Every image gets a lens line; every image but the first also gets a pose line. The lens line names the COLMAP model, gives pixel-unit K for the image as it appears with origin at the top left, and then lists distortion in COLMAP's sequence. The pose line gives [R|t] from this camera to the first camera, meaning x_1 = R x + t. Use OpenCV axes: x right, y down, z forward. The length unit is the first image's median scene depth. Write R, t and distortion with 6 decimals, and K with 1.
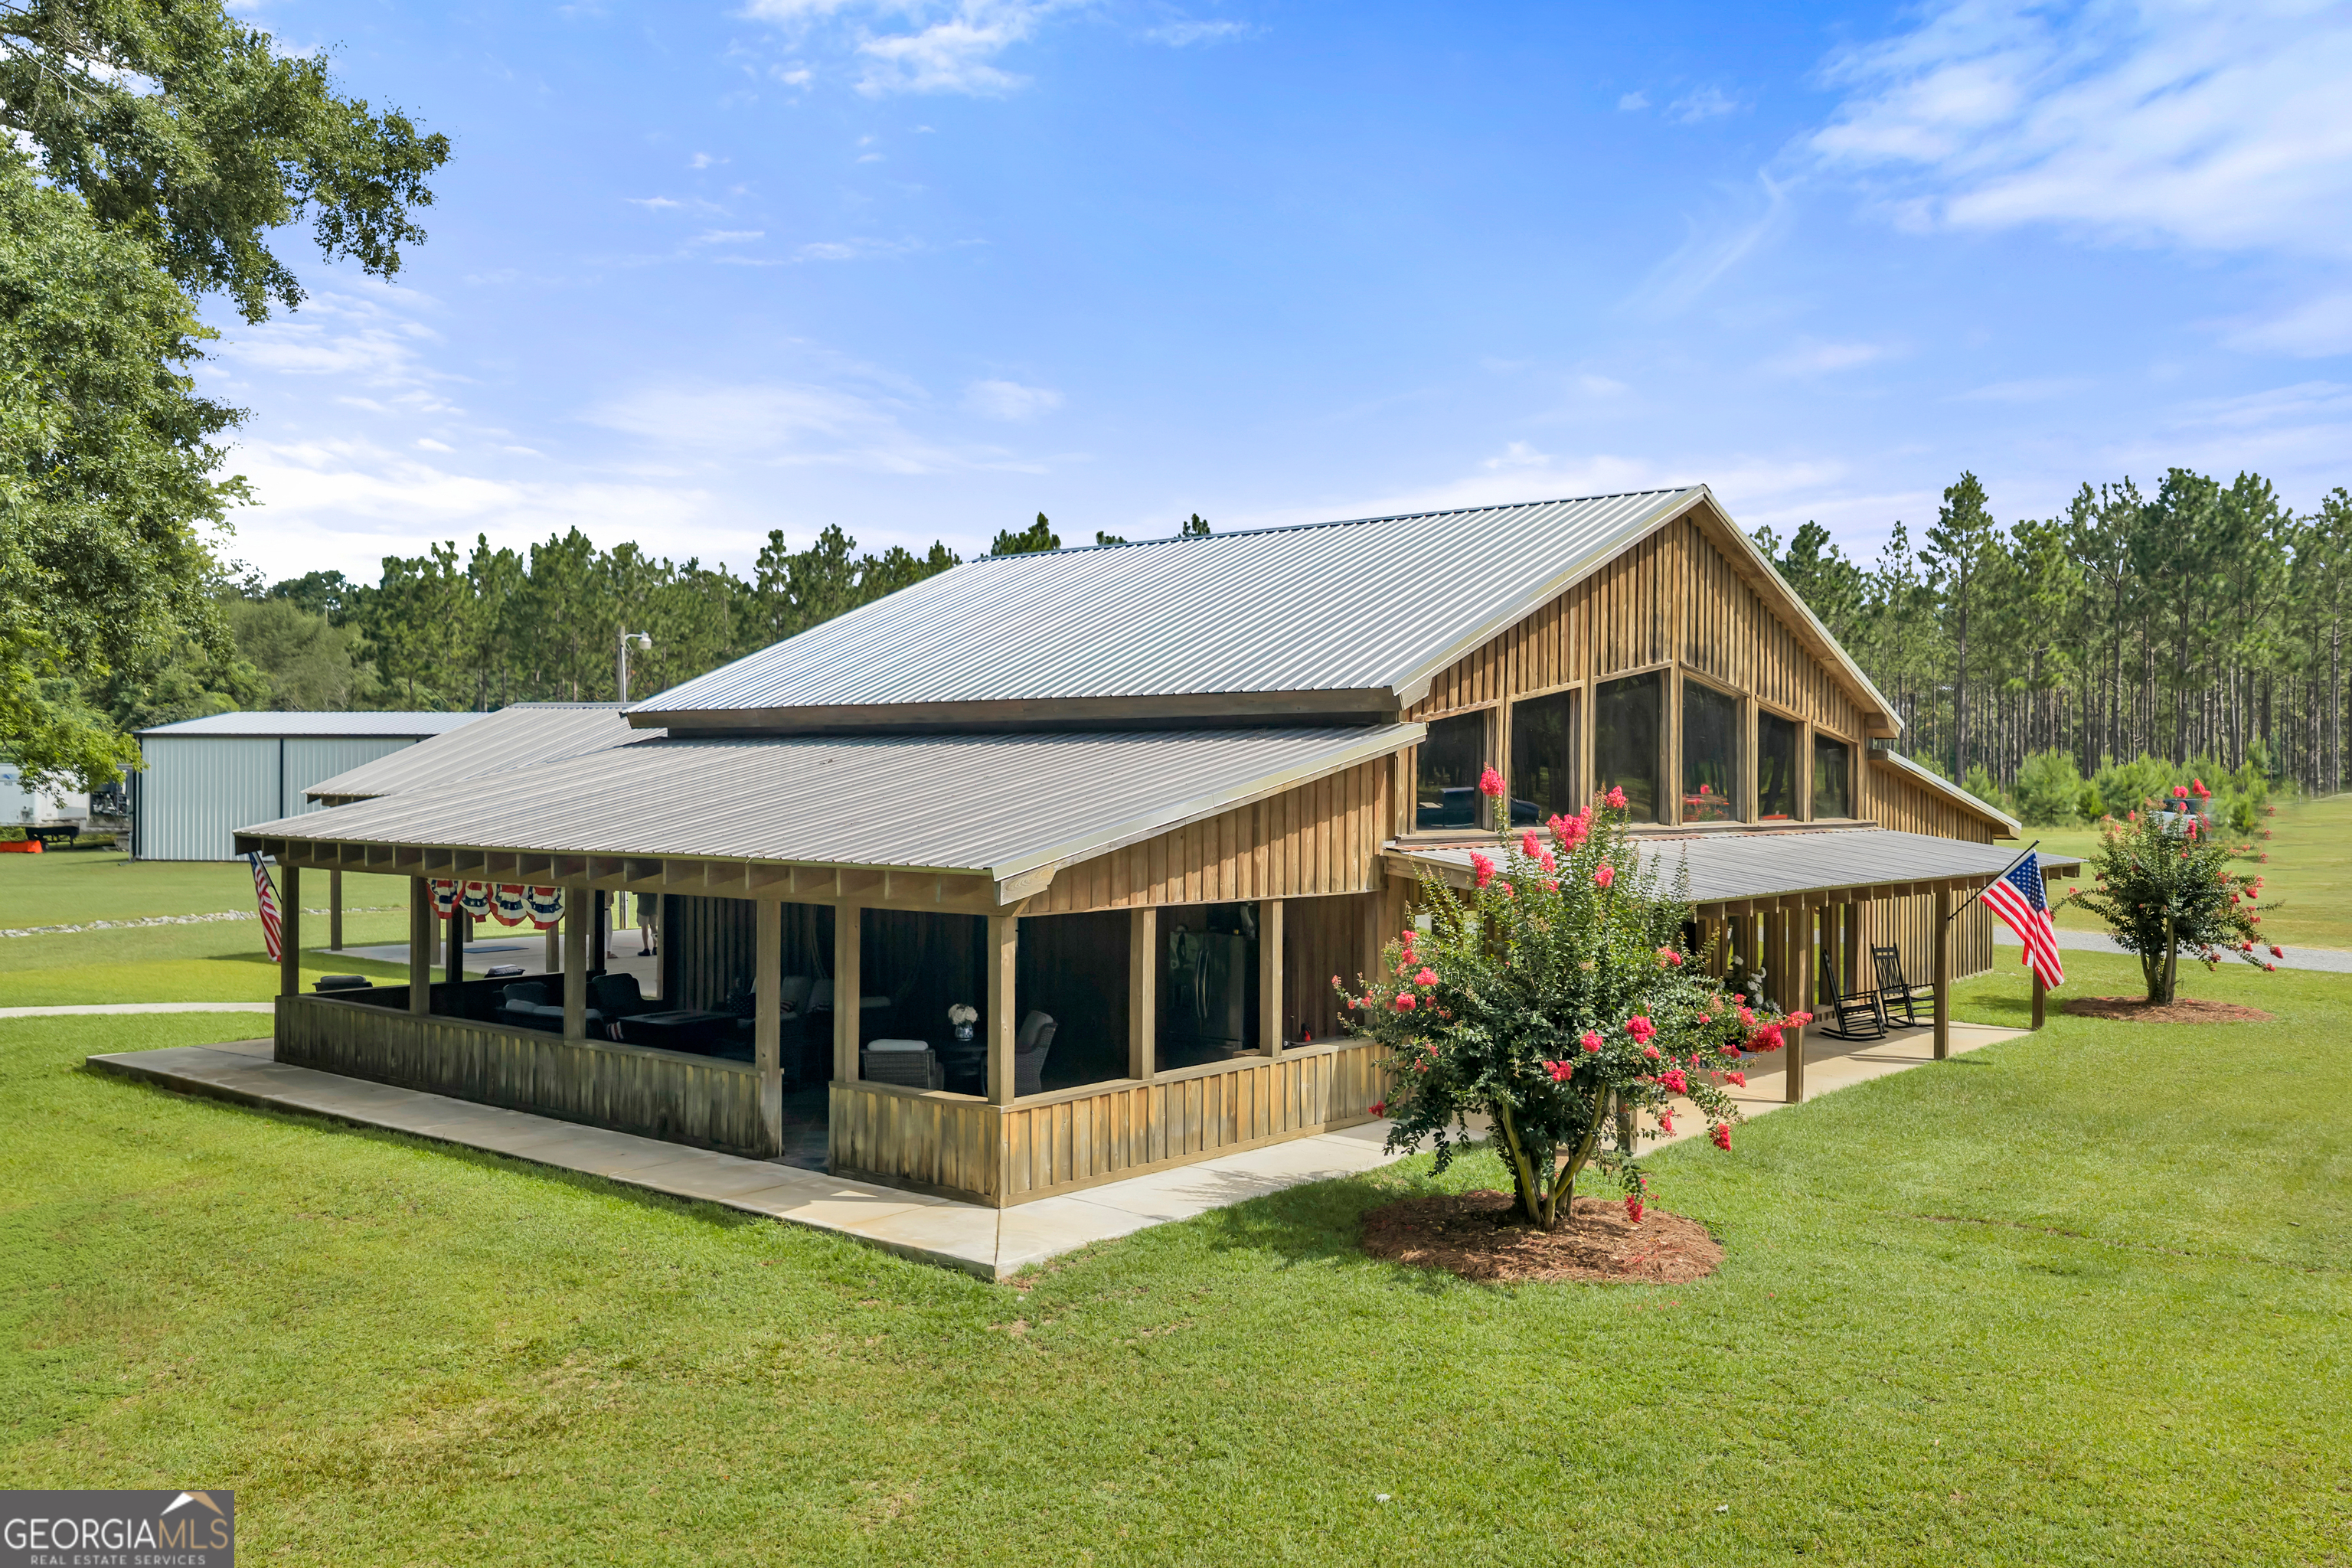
lens RADIAL K [[1974.0, 0, 1178.9], [0, 1974.0, 807.6], [0, 0, 1]] dist [0.006346, -0.010250]
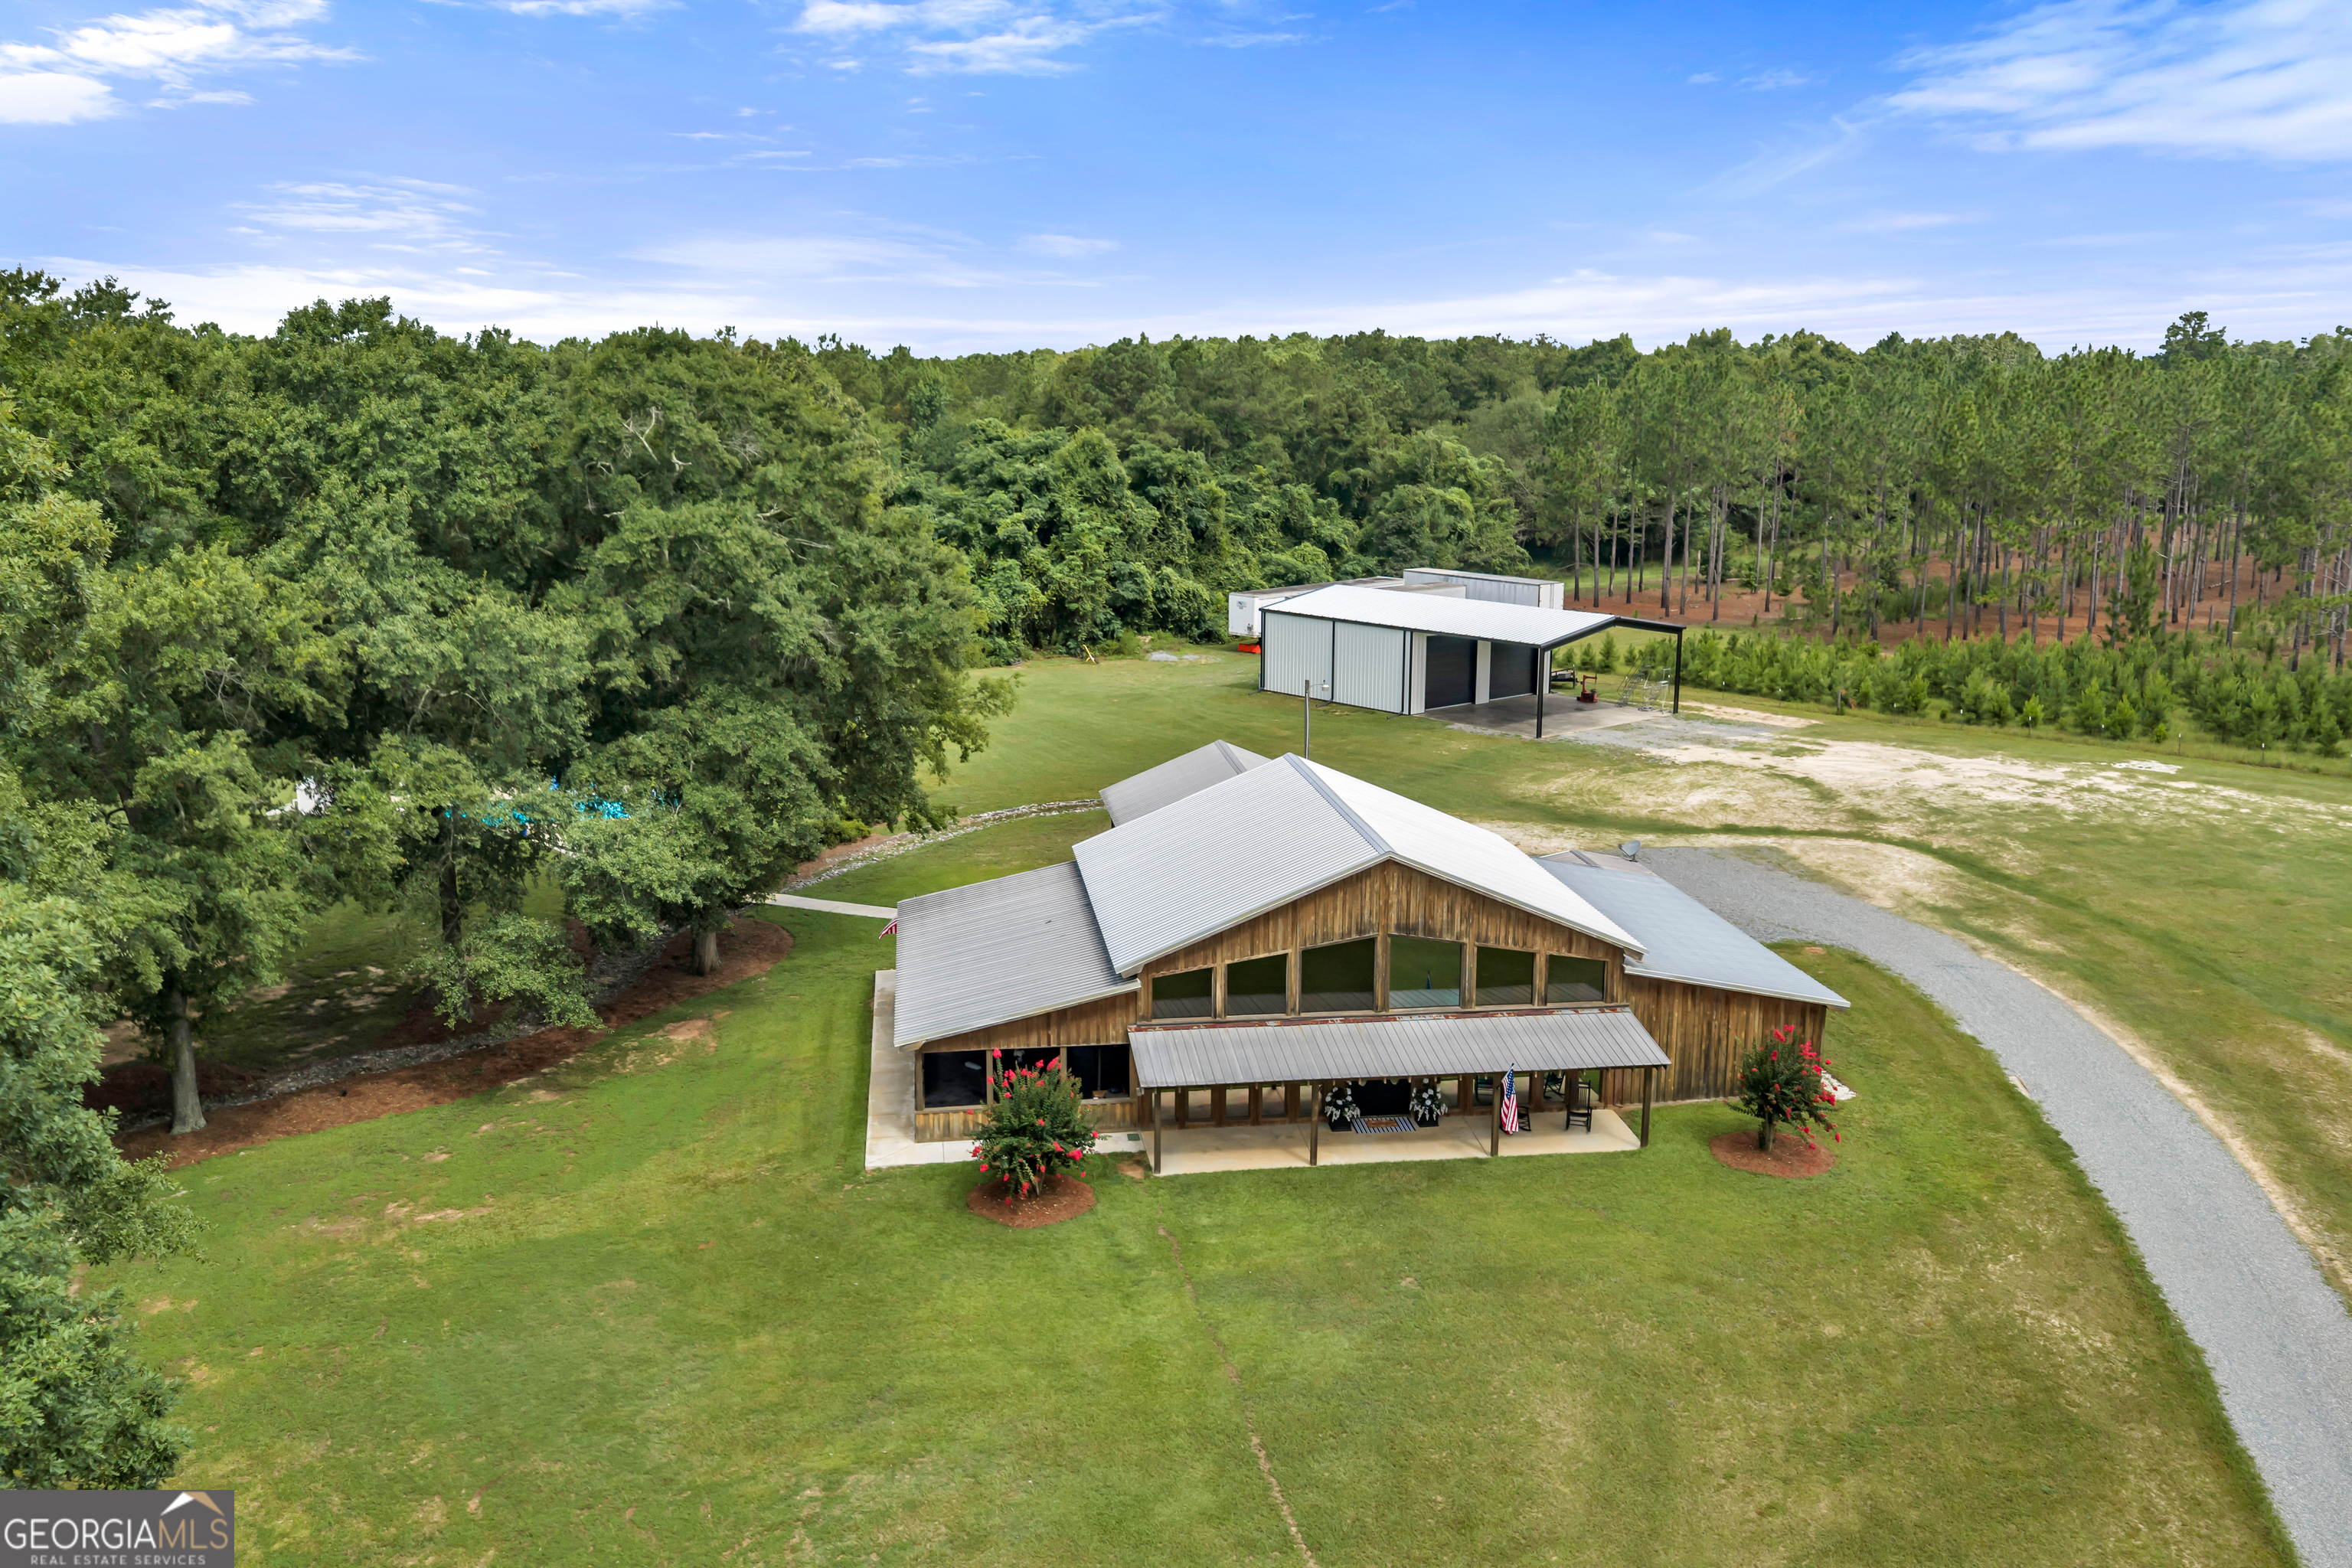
lens RADIAL K [[1958.3, 0, 1169.3], [0, 1958.3, 774.9], [0, 0, 1]] dist [0.002366, -0.018526]
pose [[0.738167, 0.127530, -0.662454, 1.451828], [-0.004618, 0.982902, 0.184074, -0.622922], [0.674602, -0.132818, 0.726135, -0.519867]]
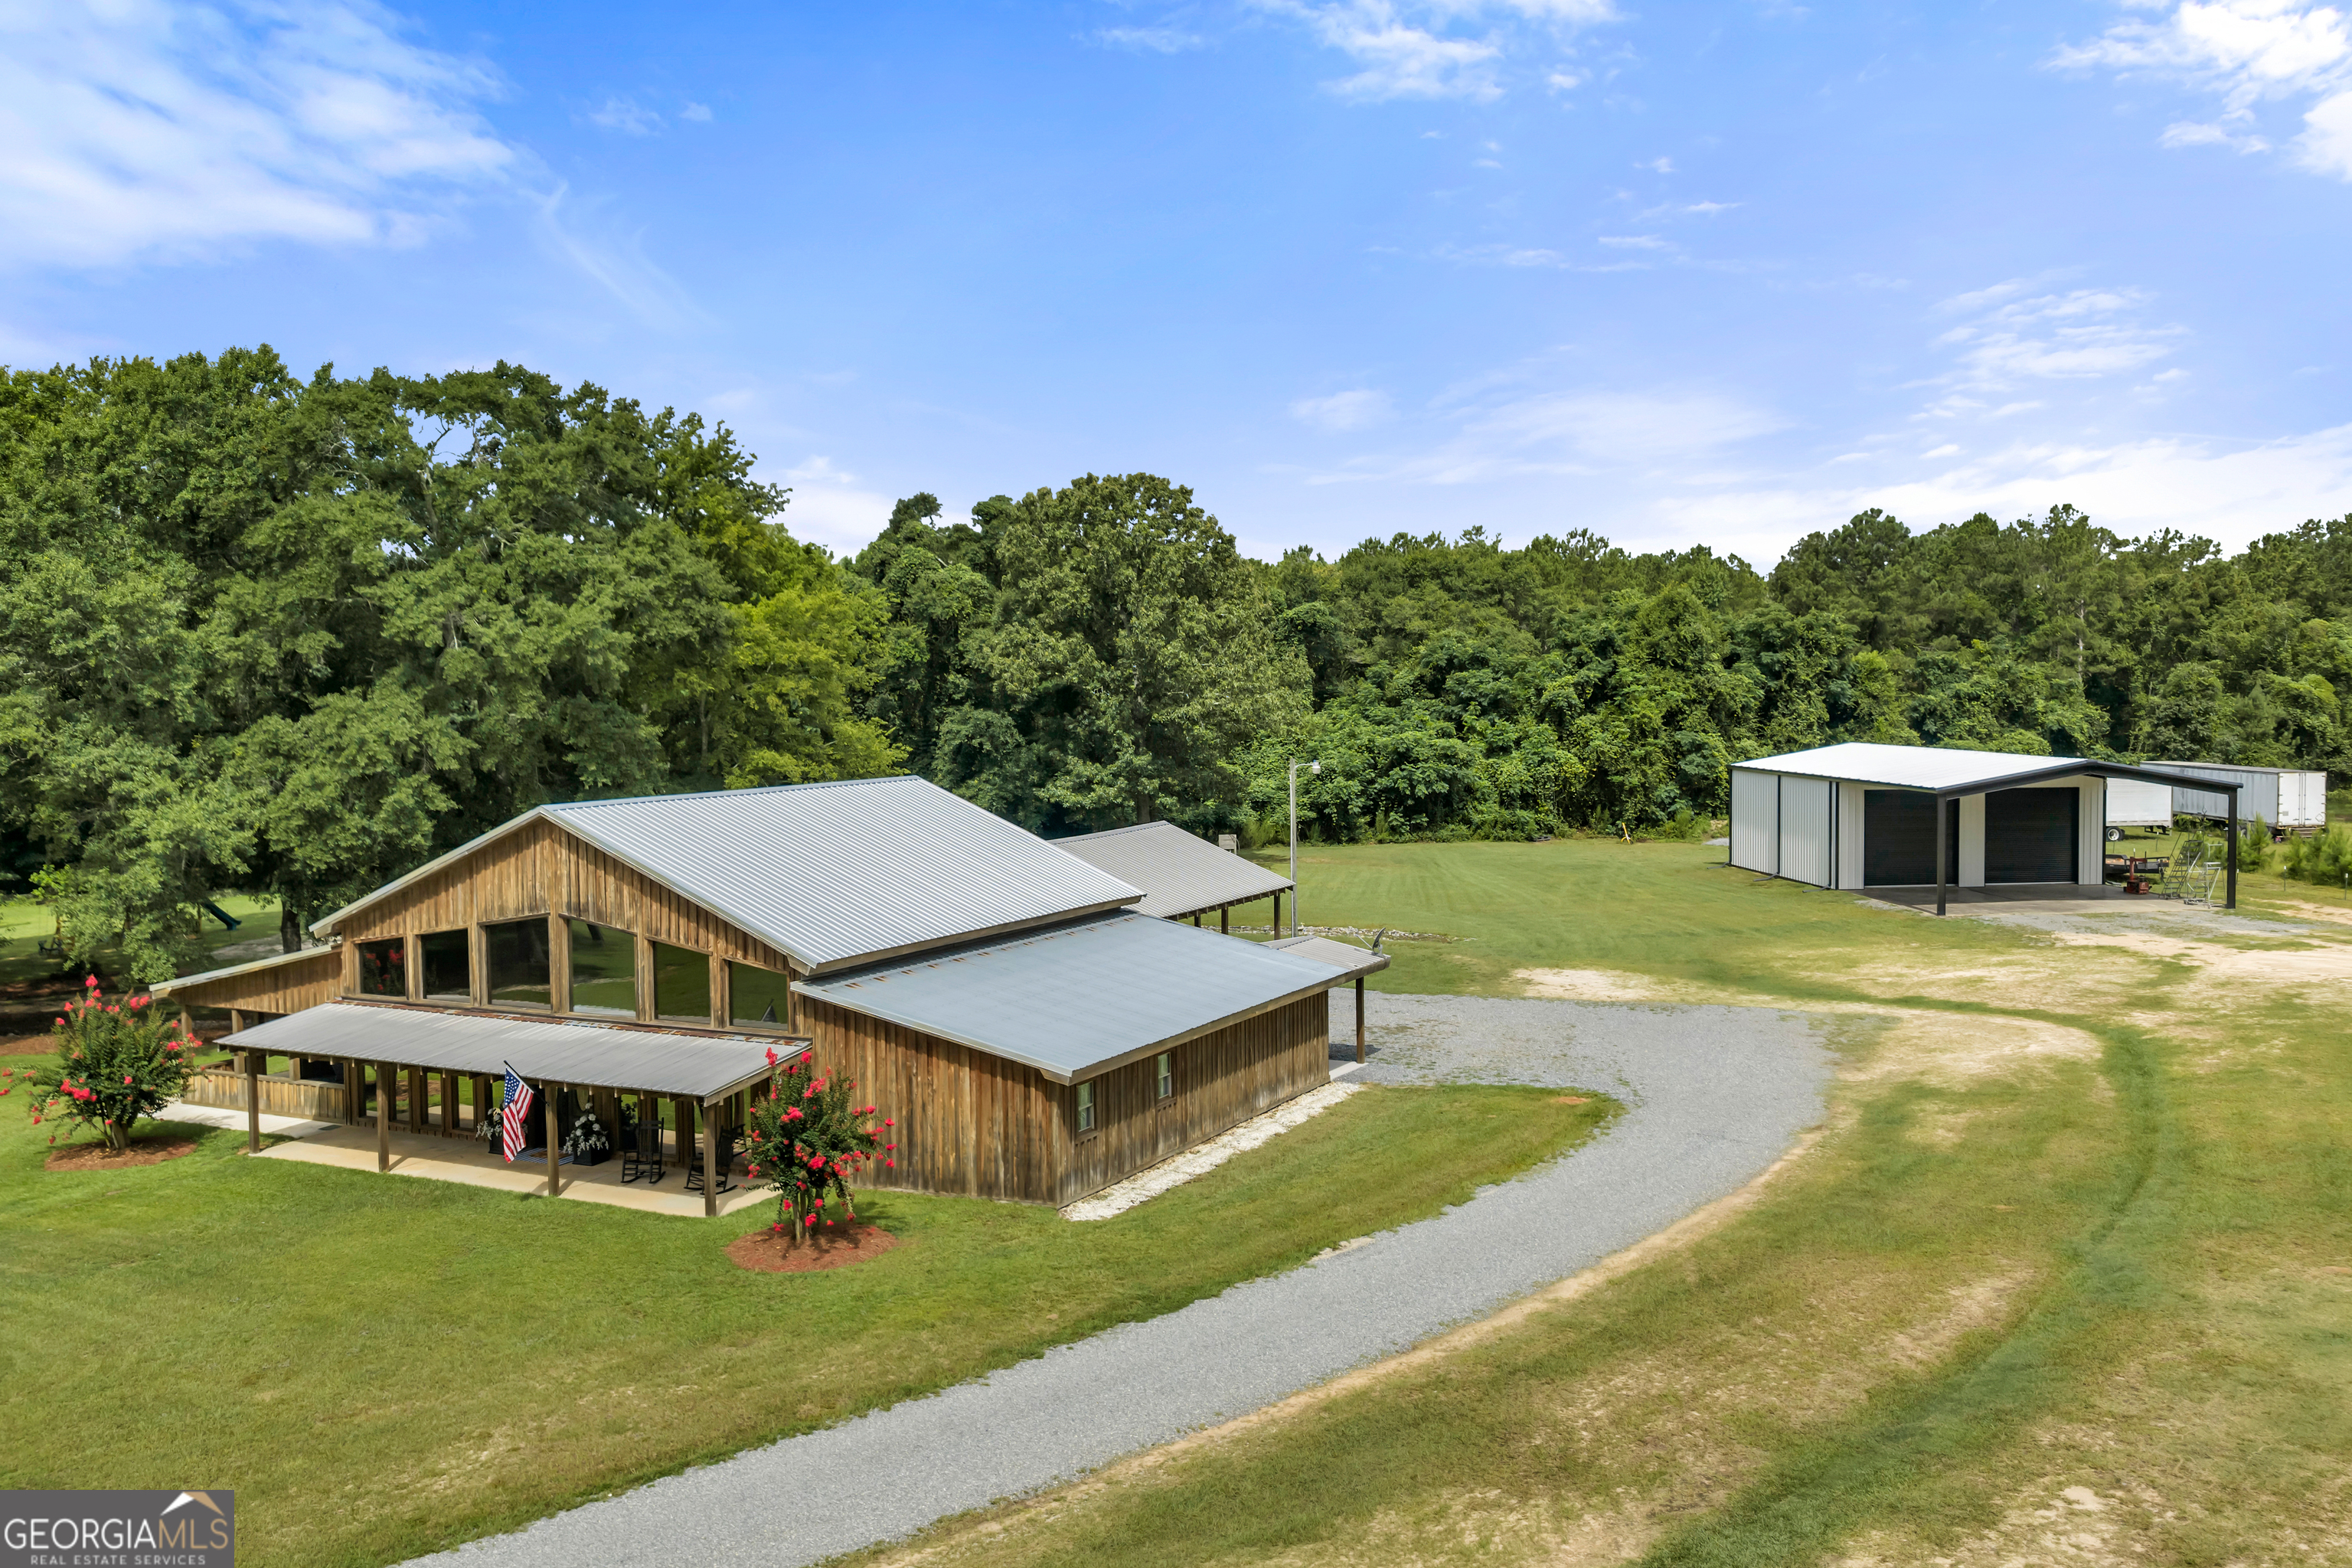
lens RADIAL K [[1974.0, 0, 1178.9], [0, 1974.0, 807.6], [0, 0, 1]] dist [0.006346, -0.010250]
pose [[0.225002, 0.053014, -0.972915, 2.041979], [0.000506, 0.998512, 0.054525, -0.262969], [0.974358, -0.012760, 0.224640, 1.249369]]
